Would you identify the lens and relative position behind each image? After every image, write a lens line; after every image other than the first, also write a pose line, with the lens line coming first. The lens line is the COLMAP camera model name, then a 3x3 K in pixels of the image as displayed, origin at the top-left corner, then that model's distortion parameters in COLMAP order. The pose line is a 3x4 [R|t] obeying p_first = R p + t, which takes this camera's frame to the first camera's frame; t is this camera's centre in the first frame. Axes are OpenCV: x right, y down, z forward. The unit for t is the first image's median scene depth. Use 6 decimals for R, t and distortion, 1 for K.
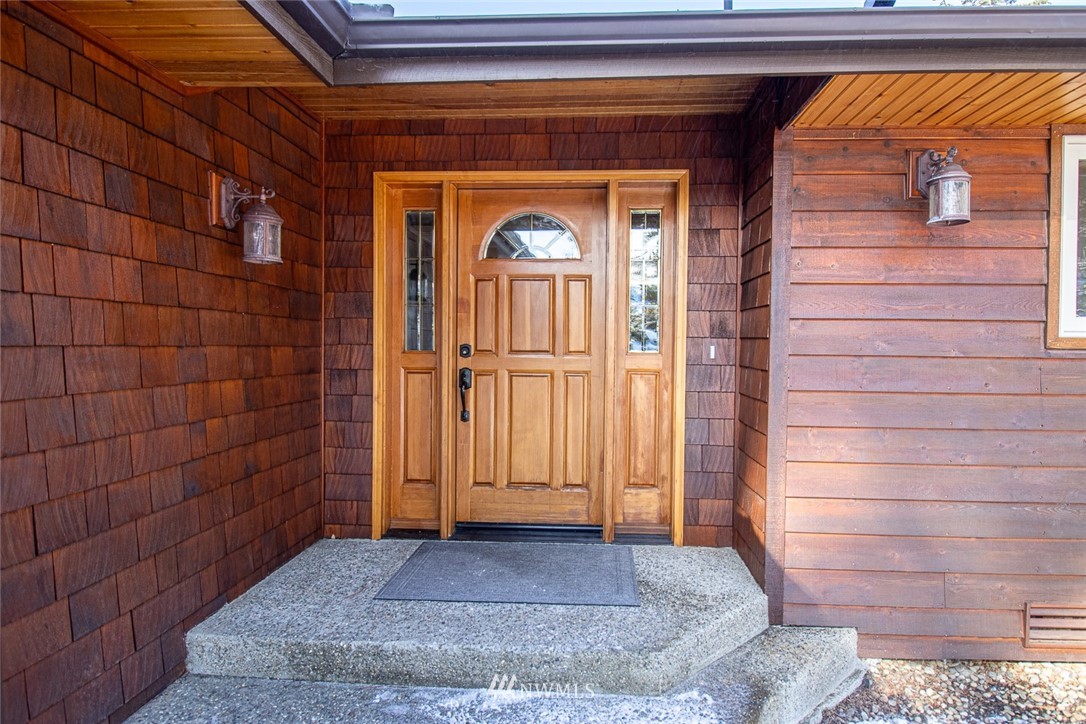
lens RADIAL K [[605.6, 0, 543.0], [0, 605.6, 362.0], [0, 0, 1]] dist [-0.019915, -0.000195]
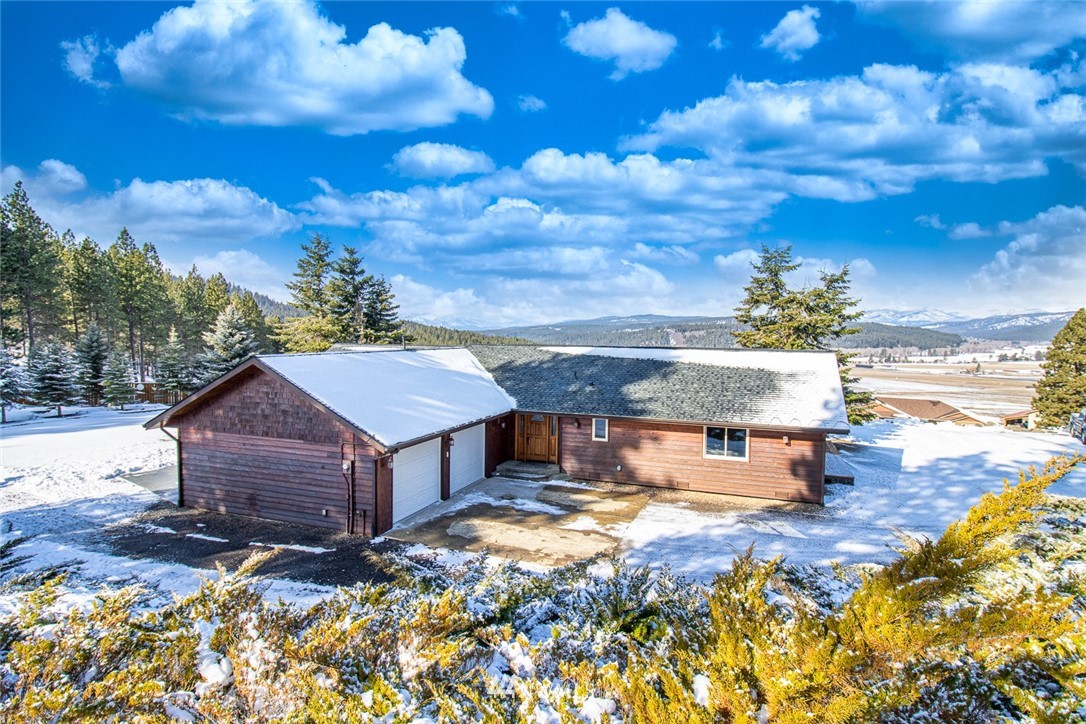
lens RADIAL K [[605.6, 0, 543.0], [0, 605.6, 362.0], [0, 0, 1]] dist [-0.019915, -0.000195]
pose [[0.963854, 0.018659, -0.265776, 2.048590], [-0.012243, 0.999593, 0.025778, -1.131437], [0.266148, -0.021593, 0.963690, -6.176406]]
